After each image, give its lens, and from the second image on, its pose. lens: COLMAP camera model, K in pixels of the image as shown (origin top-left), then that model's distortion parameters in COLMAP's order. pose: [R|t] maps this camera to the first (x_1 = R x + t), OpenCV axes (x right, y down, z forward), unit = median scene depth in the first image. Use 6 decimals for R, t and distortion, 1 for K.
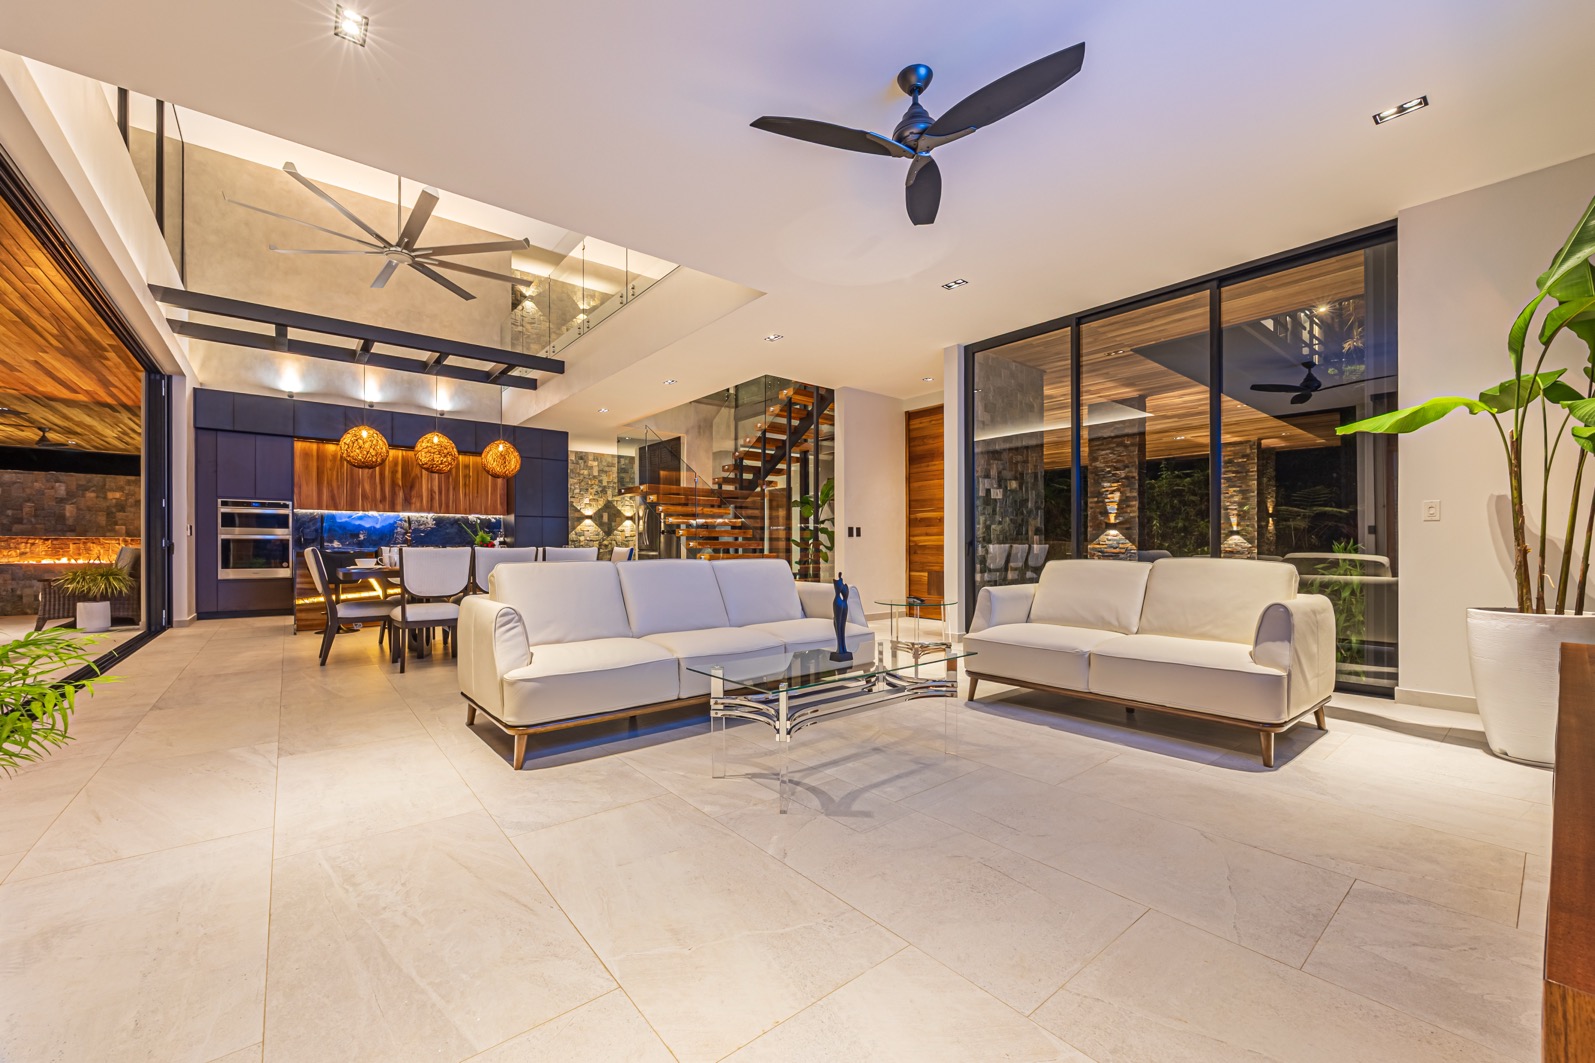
lens RADIAL K [[630.6, 0, 793.0], [0, 630.6, 546.0], [0, 0, 1]] dist [-0.005560, 0.000336]
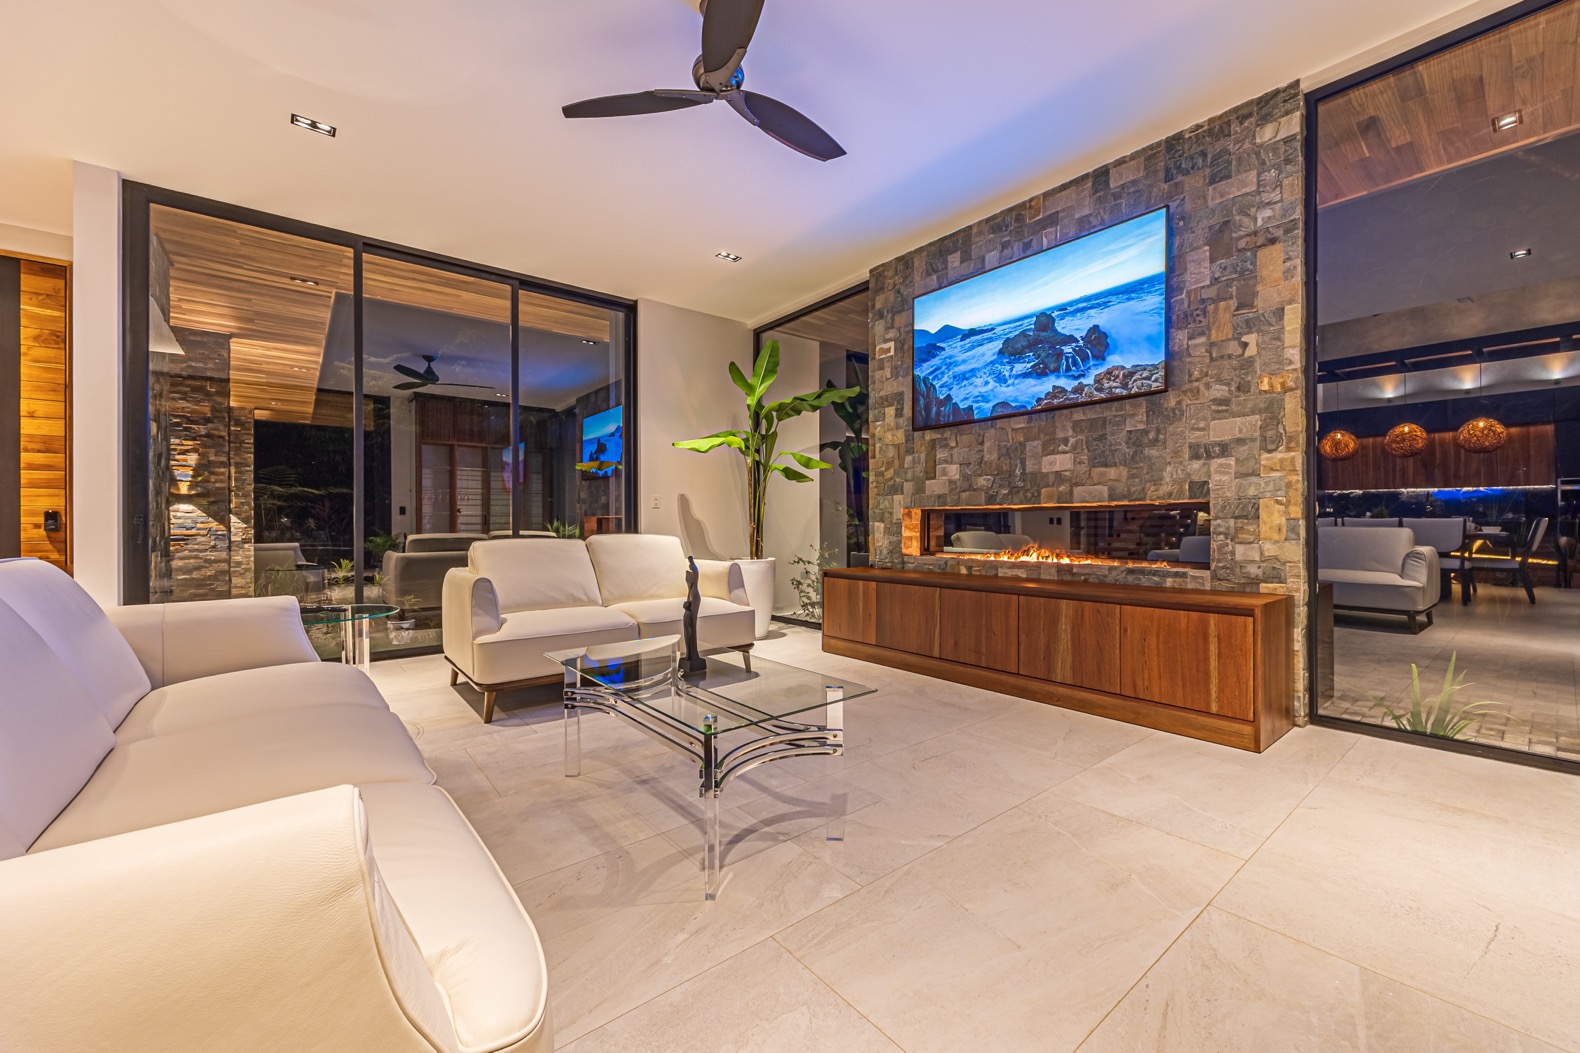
lens RADIAL K [[624.7, 0, 802.7], [0, 624.7, 527.8], [0, 0, 1]] dist [-0.005560, 0.000336]
pose [[-0.016553, -0.003603, 0.999856, -0.624750], [0.002302, 0.999991, 0.003642, 0.004002], [-0.999860, 0.002362, -0.016545, 0.786784]]
